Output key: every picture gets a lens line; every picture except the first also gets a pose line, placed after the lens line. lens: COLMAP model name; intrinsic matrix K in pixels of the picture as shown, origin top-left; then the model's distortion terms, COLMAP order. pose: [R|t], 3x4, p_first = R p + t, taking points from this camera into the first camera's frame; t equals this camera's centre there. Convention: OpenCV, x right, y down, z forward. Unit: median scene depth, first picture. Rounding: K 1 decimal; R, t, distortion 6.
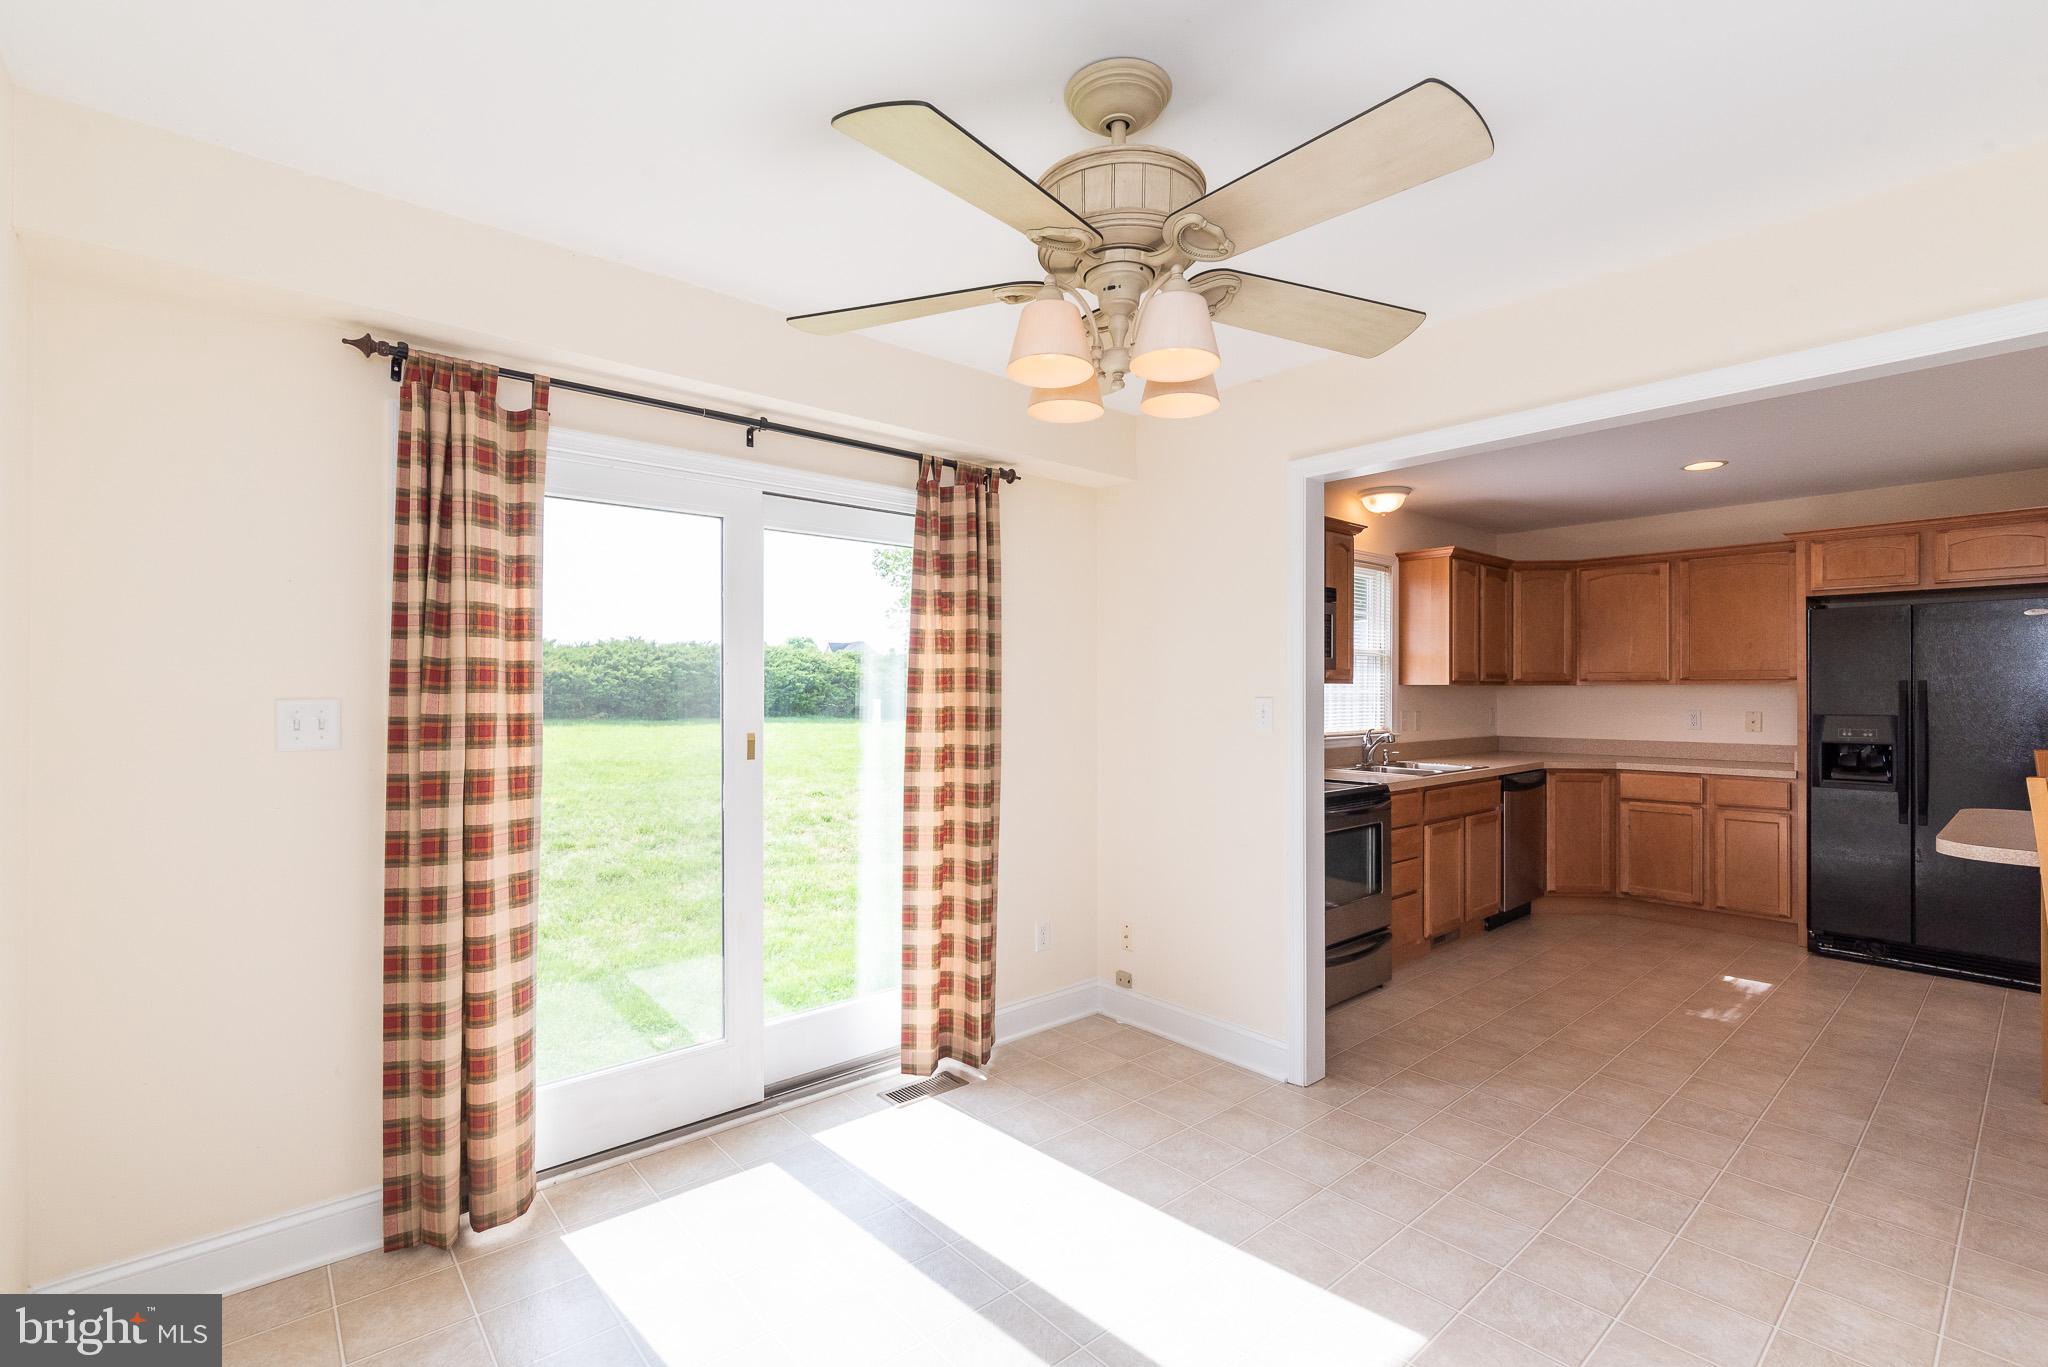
lens RADIAL K [[922.2, 0, 1032.4], [0, 922.2, 692.9], [0, 0, 1]] dist [-0.003321, 0.000048]
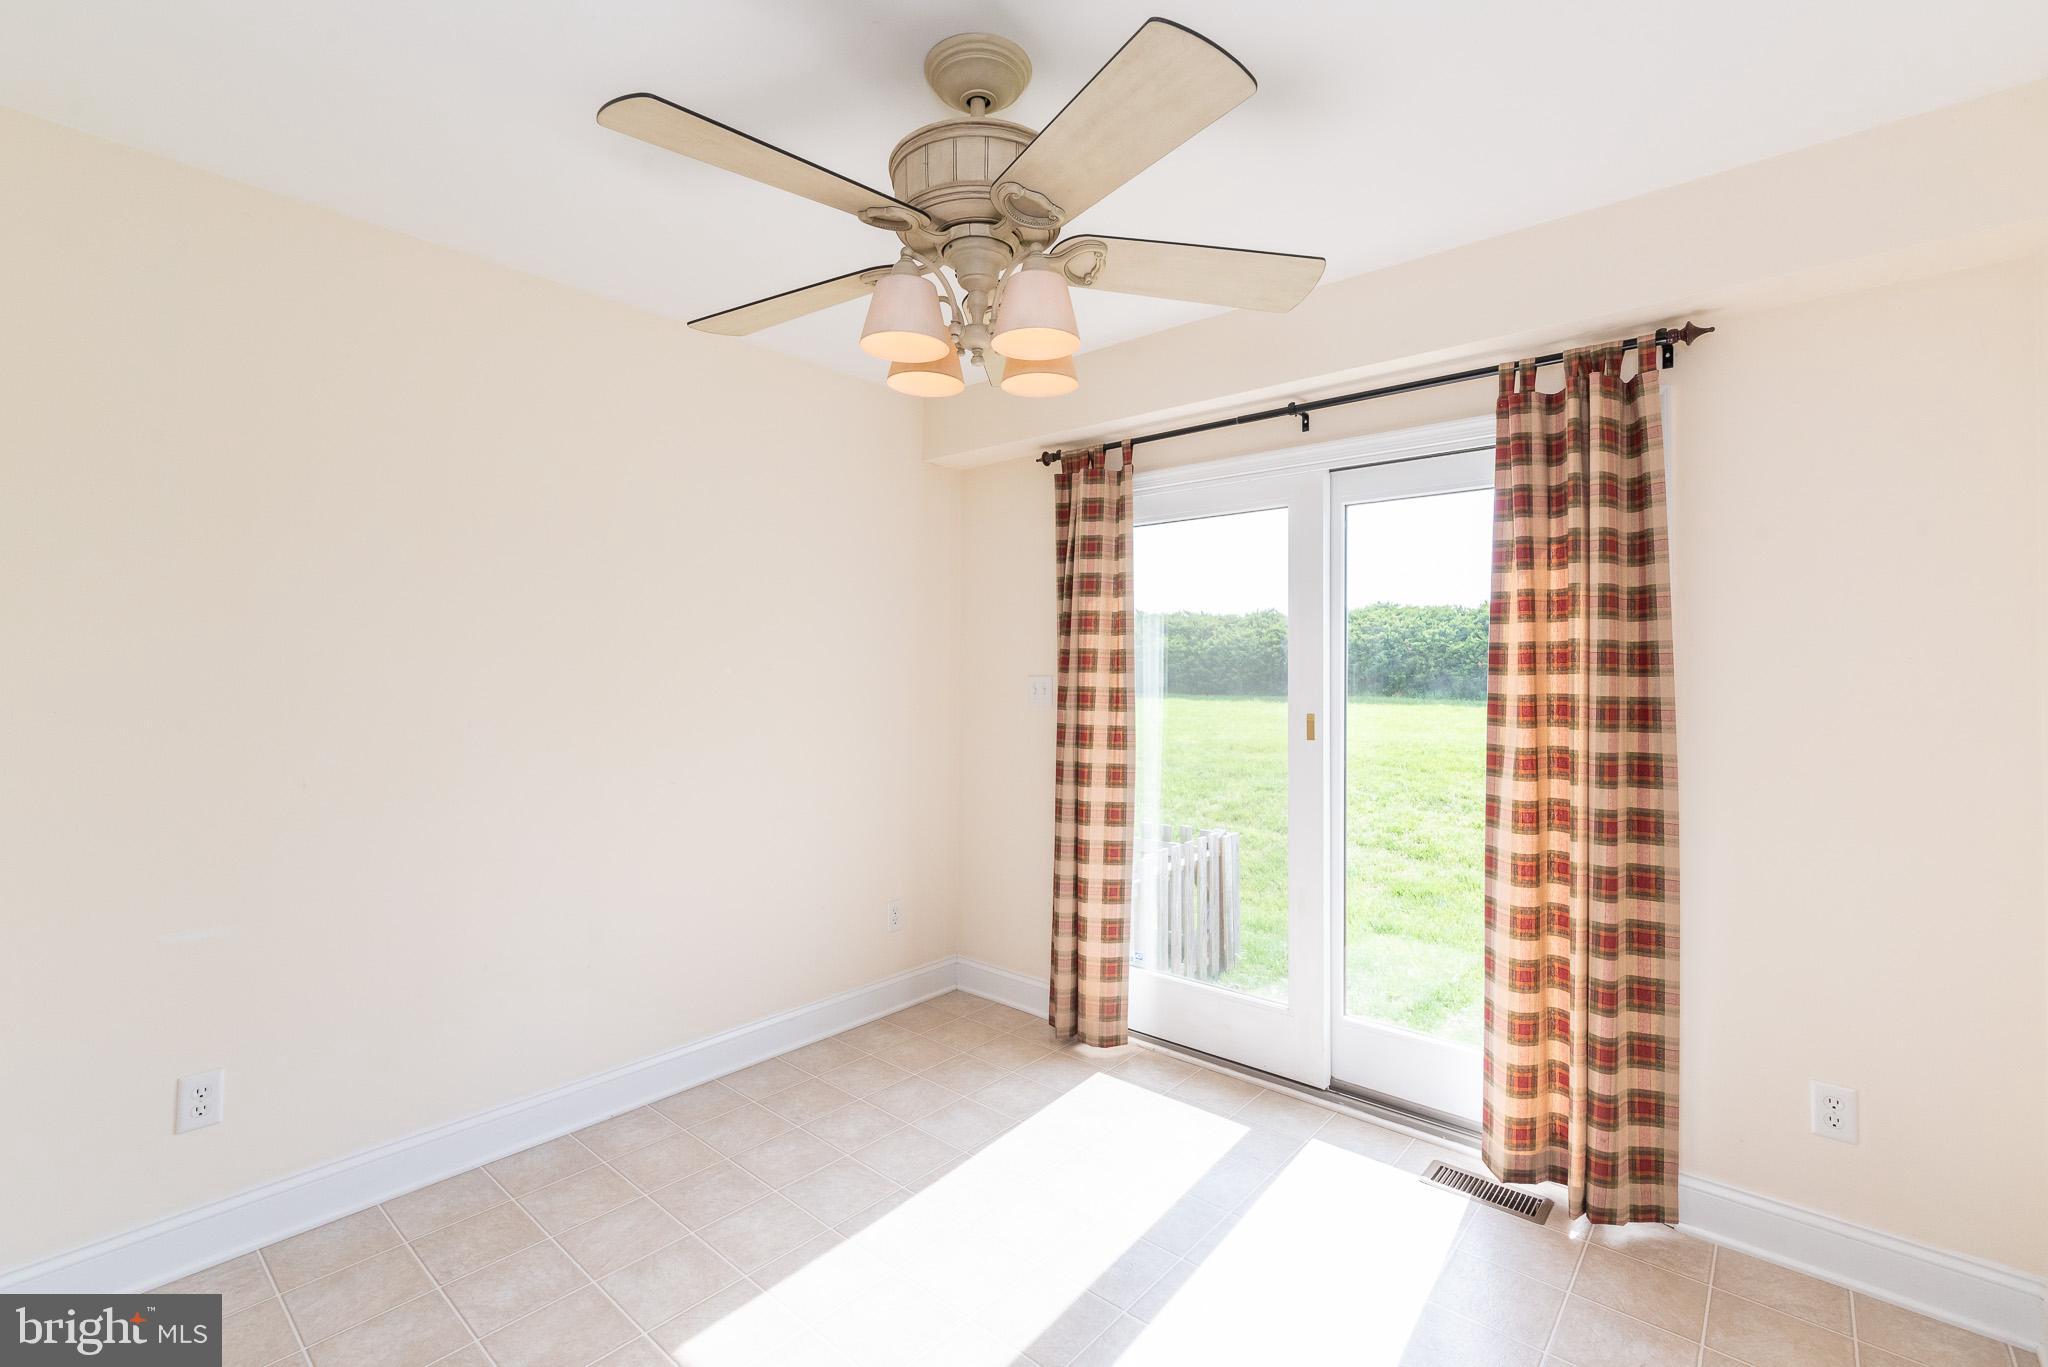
lens RADIAL K [[882.7, 0, 985.9], [0, 882.7, 662.8], [0, 0, 1]] dist [0.001661, 0.000194]
pose [[0.119610, -0.012683, -0.992740, 0.619400], [-0.008108, 0.999873, -0.013751, 0.004334], [0.992788, 0.009694, 0.119492, 0.540231]]
